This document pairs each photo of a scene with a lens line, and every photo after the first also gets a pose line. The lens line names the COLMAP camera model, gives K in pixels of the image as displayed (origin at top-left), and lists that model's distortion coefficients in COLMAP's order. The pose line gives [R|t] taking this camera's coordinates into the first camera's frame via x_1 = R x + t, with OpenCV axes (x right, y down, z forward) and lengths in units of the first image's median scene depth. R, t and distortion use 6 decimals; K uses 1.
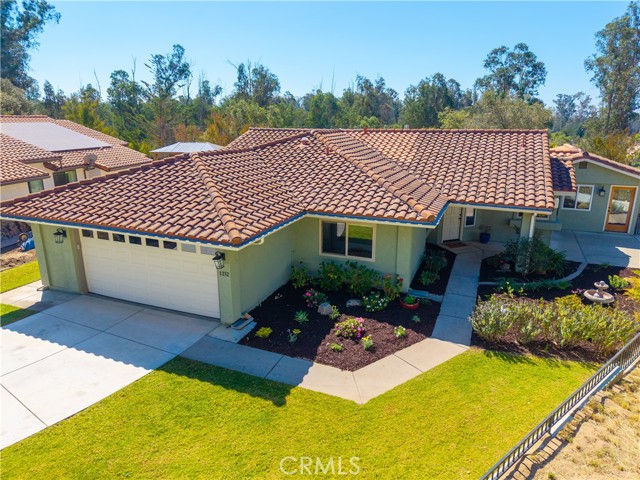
lens RADIAL K [[425.8, 0, 321.3], [0, 425.8, 244.1], [0, 0, 1]] dist [0.024170, -0.027494]
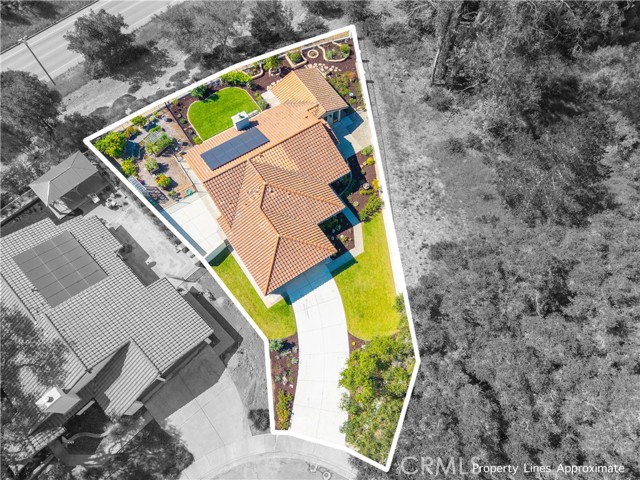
lens RADIAL K [[425.8, 0, 321.3], [0, 425.8, 244.1], [0, 0, 1]] dist [0.024170, -0.027494]
pose [[0.554412, -0.755350, 0.349391, -1.499016], [0.218969, 0.537420, 0.814391, -3.108287], [-0.802919, -0.375002, 0.463350, -0.784584]]
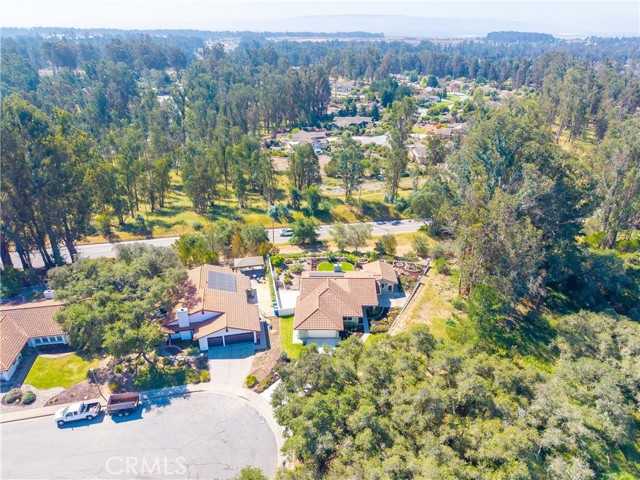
lens RADIAL K [[425.8, 0, 321.3], [0, 425.8, 244.1], [0, 0, 1]] dist [0.024170, -0.027494]
pose [[0.922714, -0.168481, 0.346719, -2.444627], [0.098797, 0.972748, 0.209762, -2.595551], [-0.372611, -0.159295, 0.914213, -4.647001]]
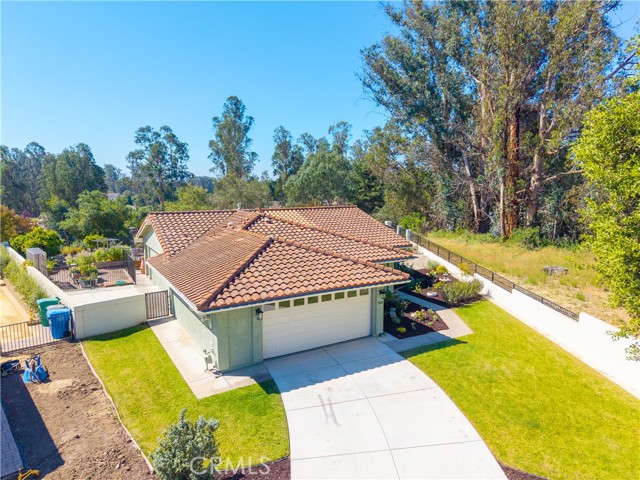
lens RADIAL K [[430.7, 0, 320.0], [0, 430.7, 240.0], [0, 0, 1]] dist [-0.003245, 0.000339]
pose [[0.598586, -0.106911, 0.793892, -1.536407], [0.224053, 0.973844, -0.037789, -0.143480], [-0.769087, 0.200494, 0.606883, 0.109730]]
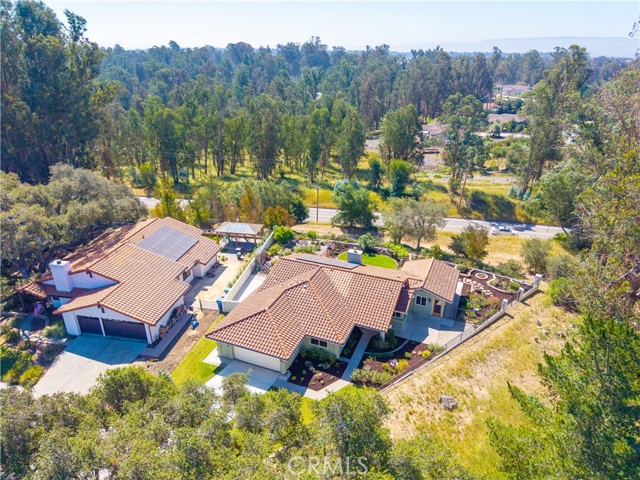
lens RADIAL K [[430.7, 0, 320.0], [0, 430.7, 240.0], [0, 0, 1]] dist [-0.003245, 0.000339]
pose [[0.999986, 0.005246, 0.000176, 0.071468], [-0.005220, 0.990408, 0.138074, -1.312643], [0.000550, -0.138073, 0.990422, -2.206302]]
